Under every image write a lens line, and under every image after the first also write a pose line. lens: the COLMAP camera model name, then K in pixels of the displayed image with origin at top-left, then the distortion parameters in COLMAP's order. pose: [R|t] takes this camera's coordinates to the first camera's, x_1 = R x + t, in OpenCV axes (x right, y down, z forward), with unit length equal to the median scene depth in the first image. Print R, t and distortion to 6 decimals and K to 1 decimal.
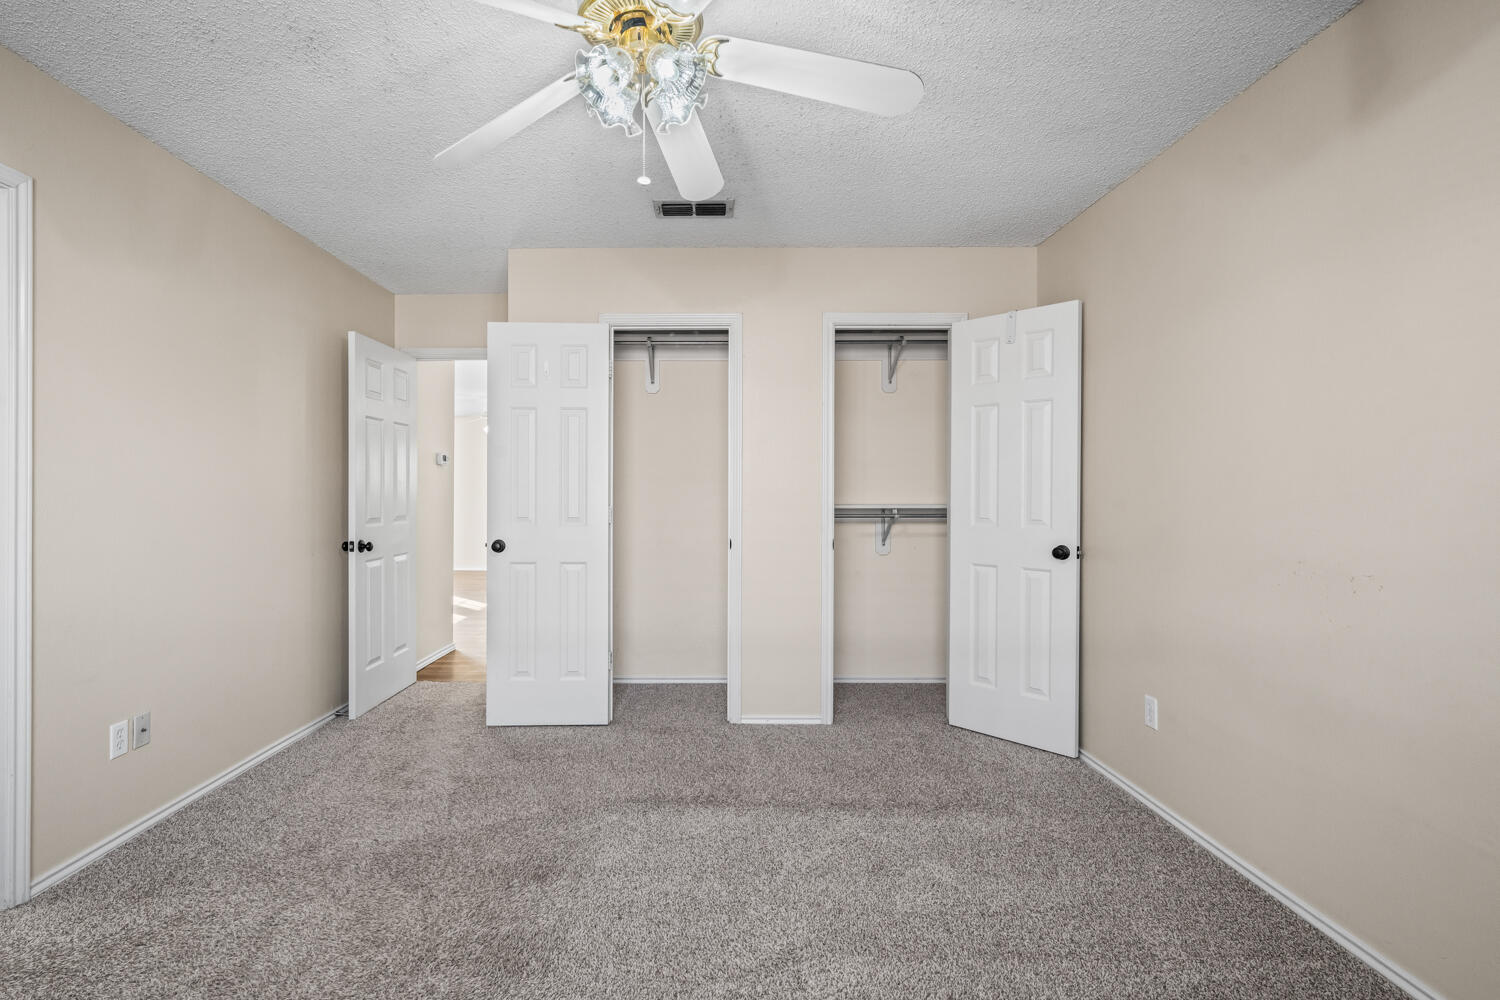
lens RADIAL K [[709.4, 0, 751.3], [0, 709.4, 494.3], [0, 0, 1]] dist [-0.001212, -0.000727]
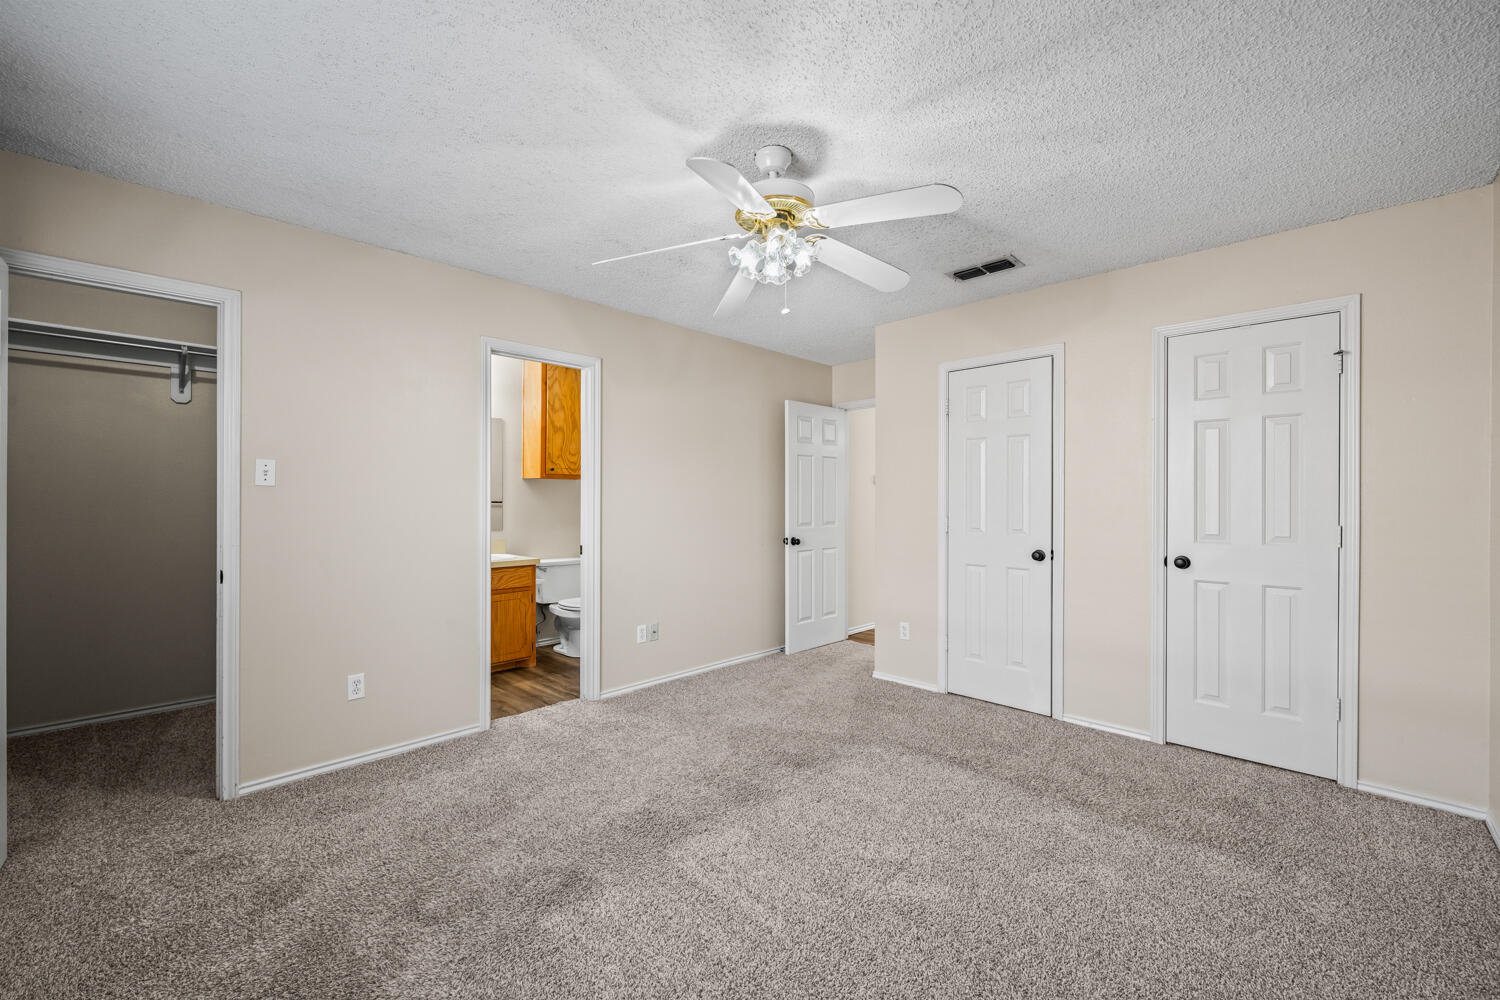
lens RADIAL K [[591.7, 0, 731.4], [0, 591.7, 501.7], [0, 0, 1]] dist [-0.001685, 0.000079]
pose [[0.724963, 0.000165, -0.688788, 0.301282], [-0.002582, 0.999994, -0.002478, -0.010520], [0.688783, 0.003575, 0.724959, -0.007235]]
